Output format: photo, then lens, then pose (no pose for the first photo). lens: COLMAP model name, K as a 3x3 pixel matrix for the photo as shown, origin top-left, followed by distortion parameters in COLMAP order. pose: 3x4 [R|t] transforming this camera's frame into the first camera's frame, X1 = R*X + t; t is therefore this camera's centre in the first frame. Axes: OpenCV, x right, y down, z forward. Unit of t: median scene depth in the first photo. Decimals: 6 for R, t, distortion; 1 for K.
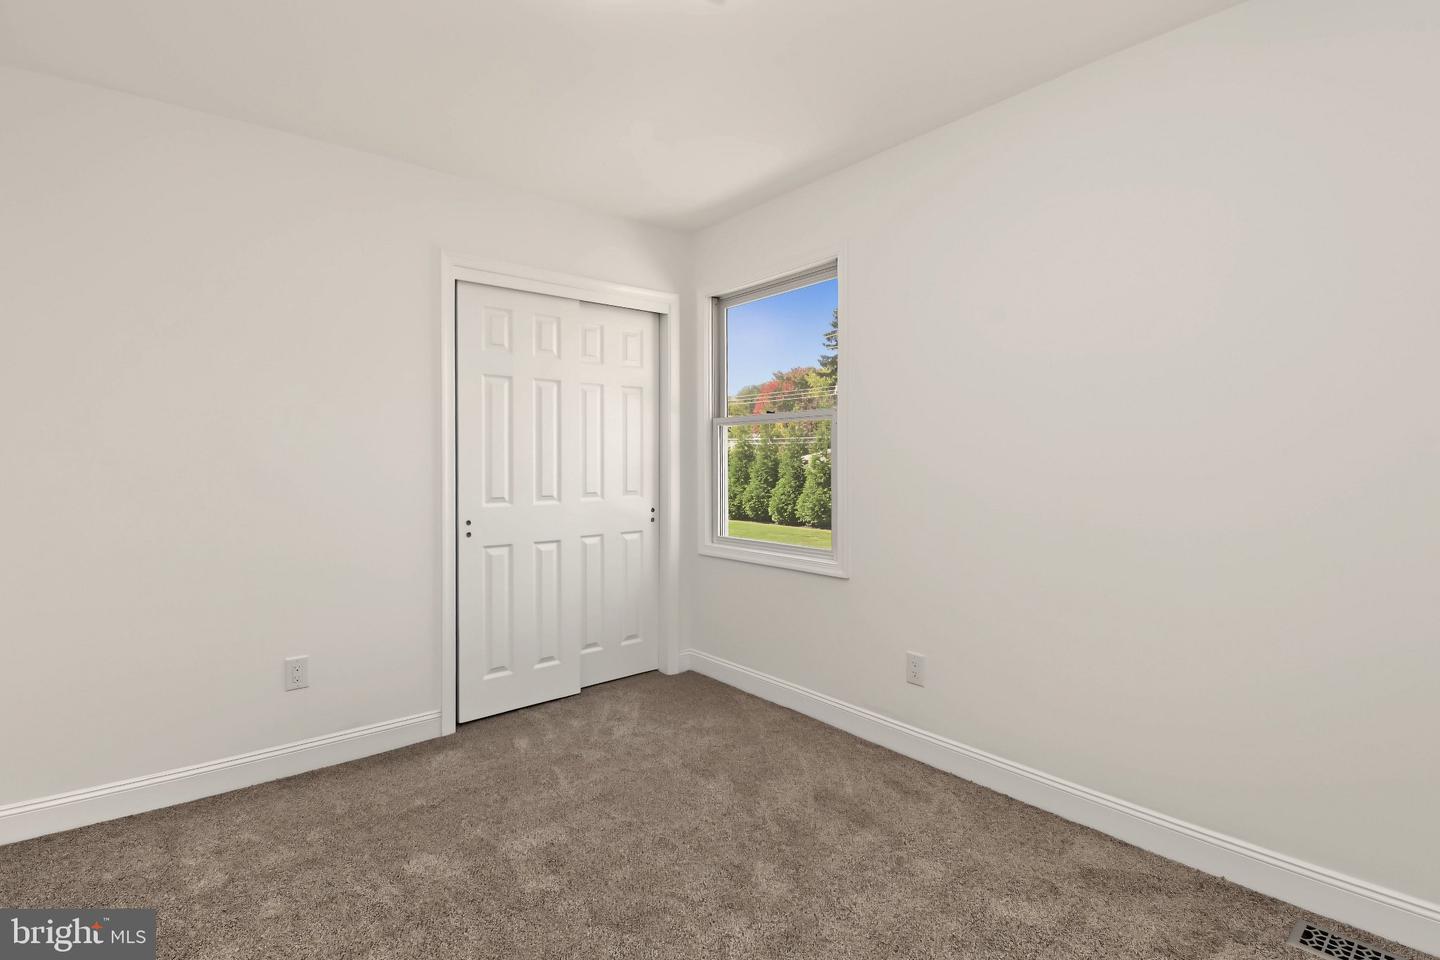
lens RADIAL K [[644.4, 0, 710.9], [0, 644.4, 466.9], [0, 0, 1]] dist [-0.008866, -0.001490]
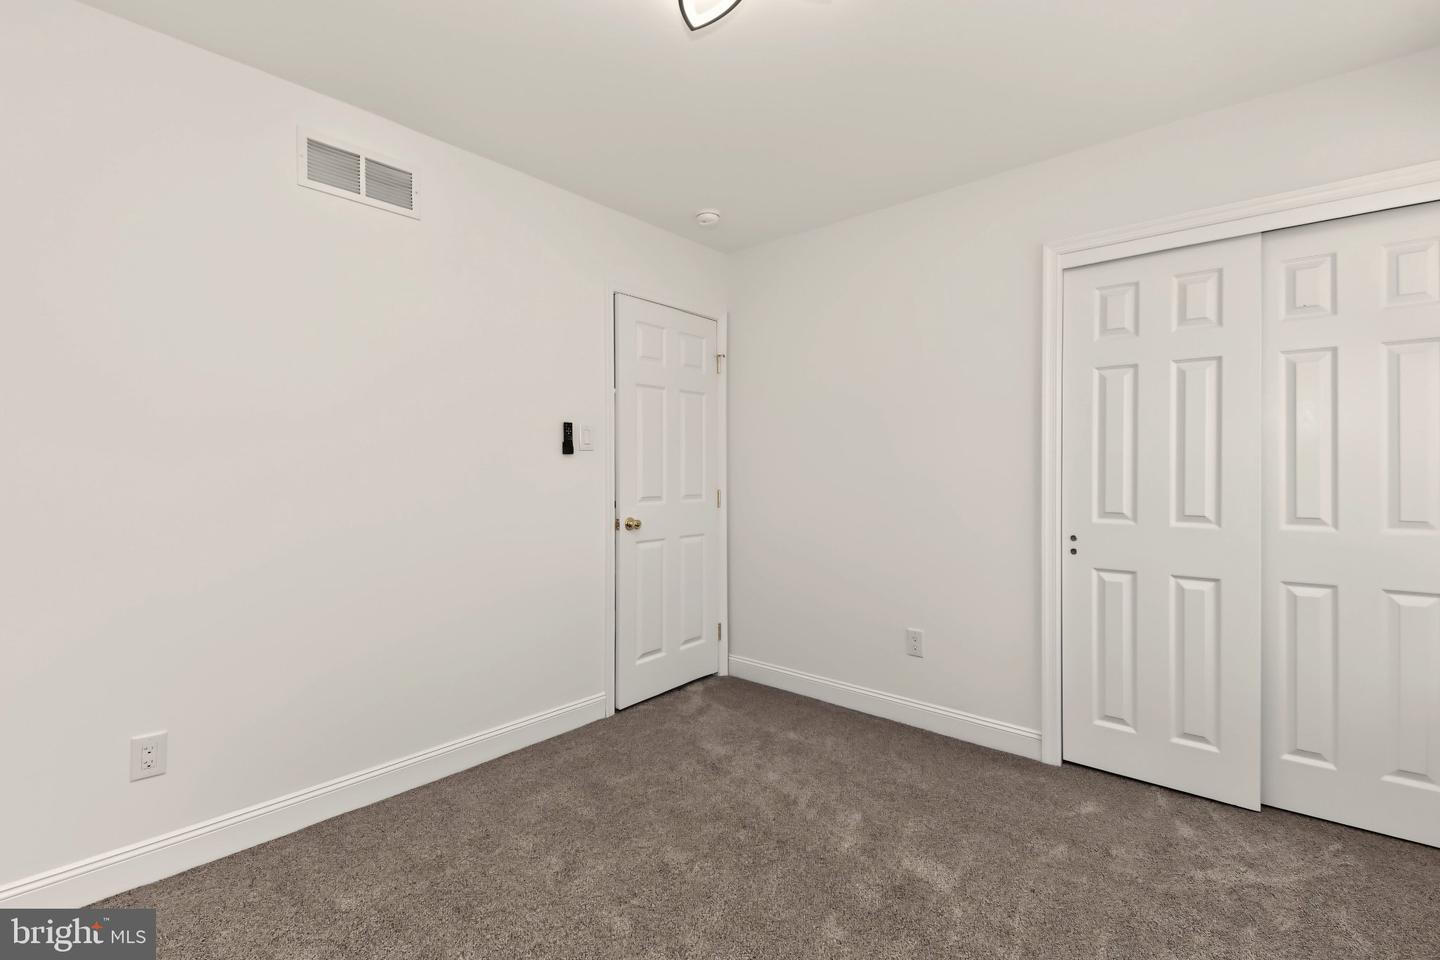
lens RADIAL K [[644.4, 0, 726.7], [0, 644.4, 473.4], [0, 0, 1]] dist [-0.008866, -0.001490]
pose [[0.158393, 0.012126, -0.987302, 0.420776], [-0.005780, 0.999919, 0.011354, -0.010150], [0.987359, 0.003909, 0.158450, 0.381706]]
